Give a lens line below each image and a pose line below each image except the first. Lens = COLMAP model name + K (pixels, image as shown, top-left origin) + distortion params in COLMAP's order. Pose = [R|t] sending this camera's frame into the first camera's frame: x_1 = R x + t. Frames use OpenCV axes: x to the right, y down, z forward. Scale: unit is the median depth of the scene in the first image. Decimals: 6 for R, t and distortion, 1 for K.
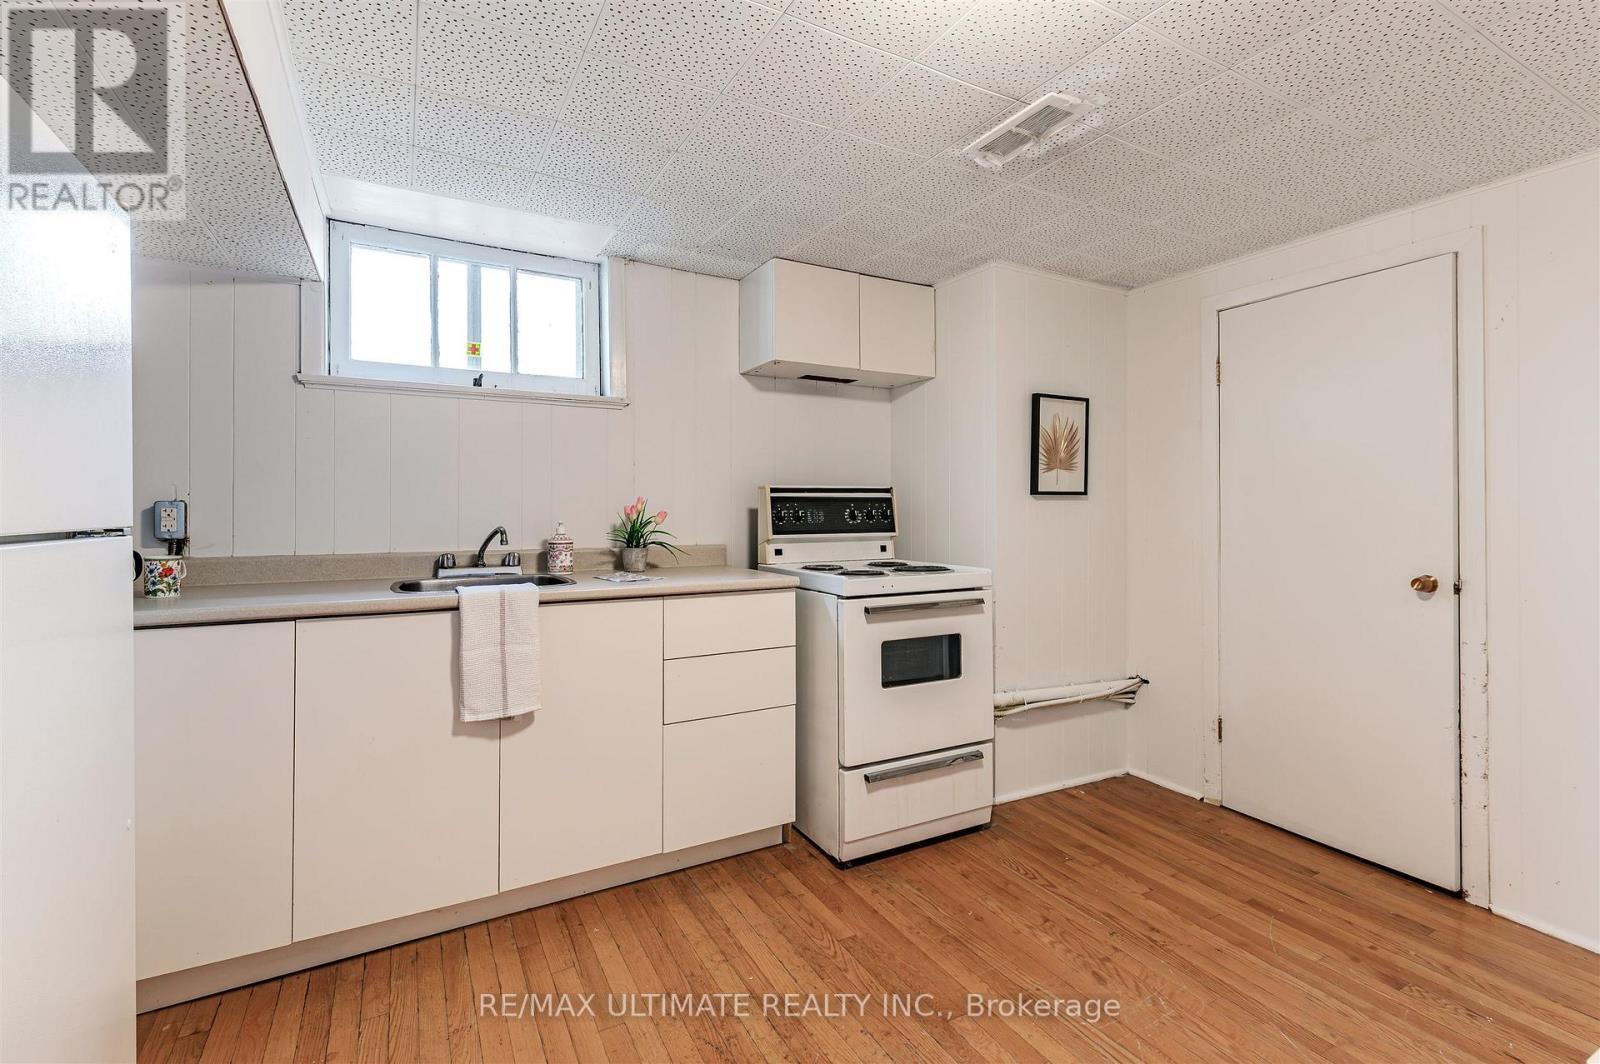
lens RADIAL K [[714.5, 0, 797.6], [0, 714.5, 516.2], [0, 0, 1]] dist [0.013538, -0.000356]
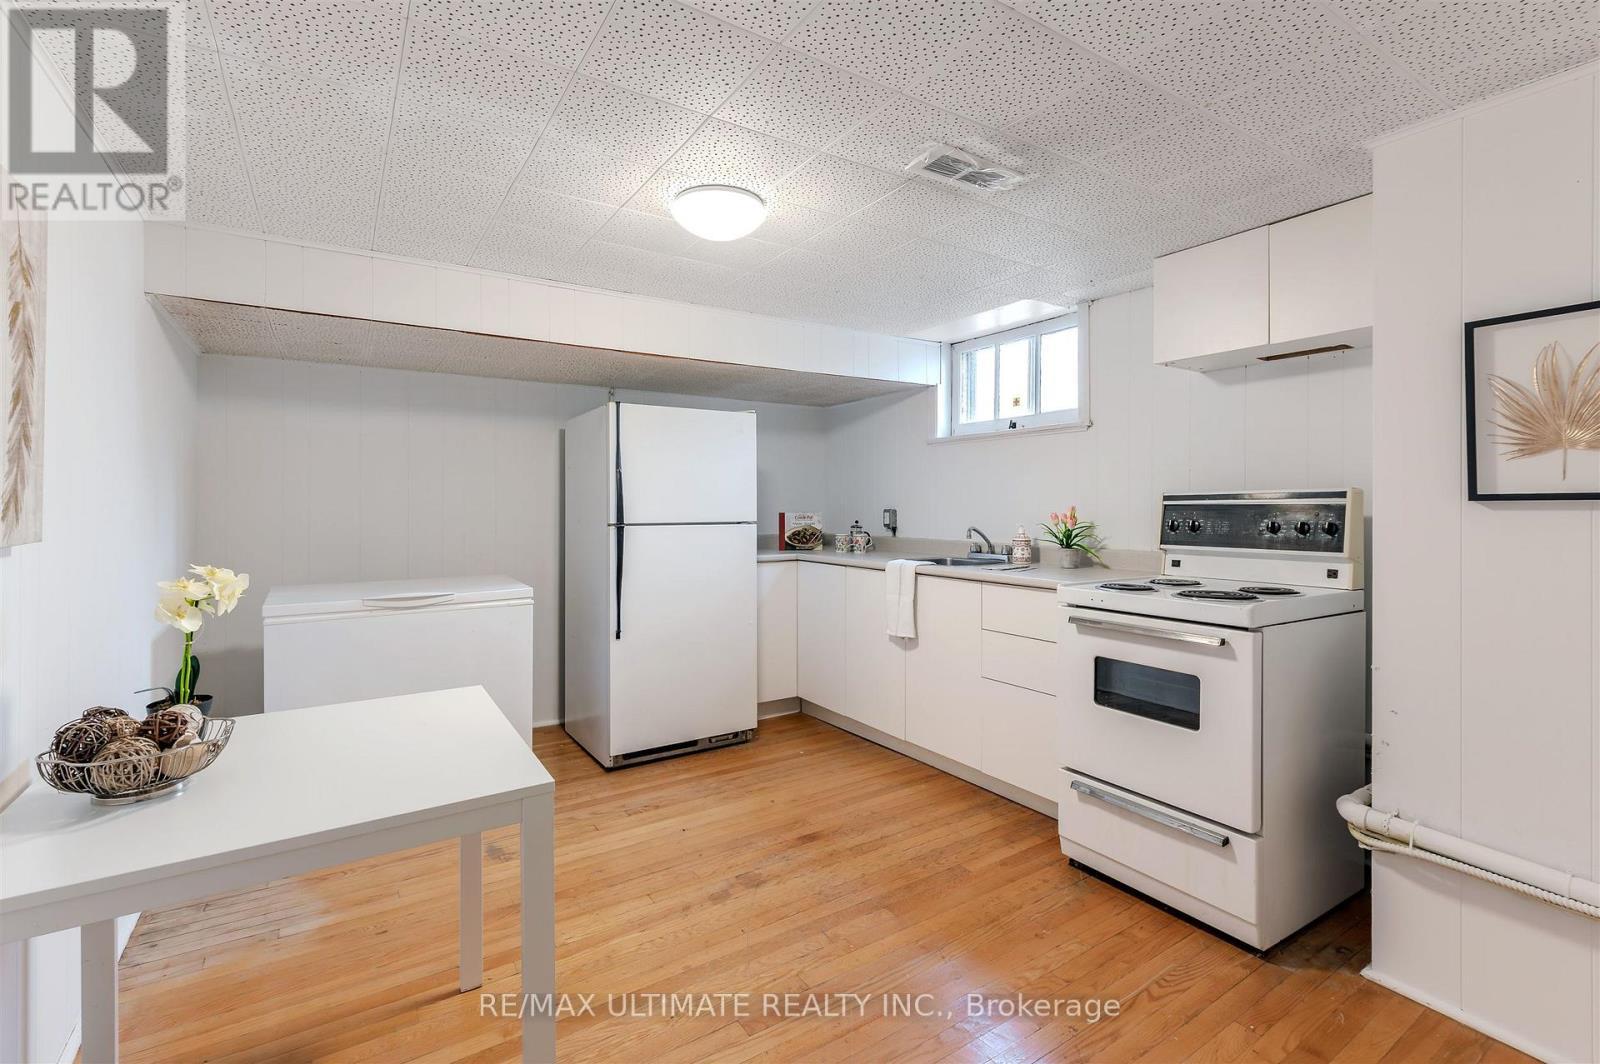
lens RADIAL K [[714.5, 0, 798.9], [0, 714.5, 519.7], [0, 0, 1]] dist [0.013538, -0.000356]
pose [[0.075540, 0.019282, -0.996956, 1.050472], [-0.008777, 0.999787, 0.018671, -0.024852], [0.997104, 0.007340, 0.075693, 0.516156]]
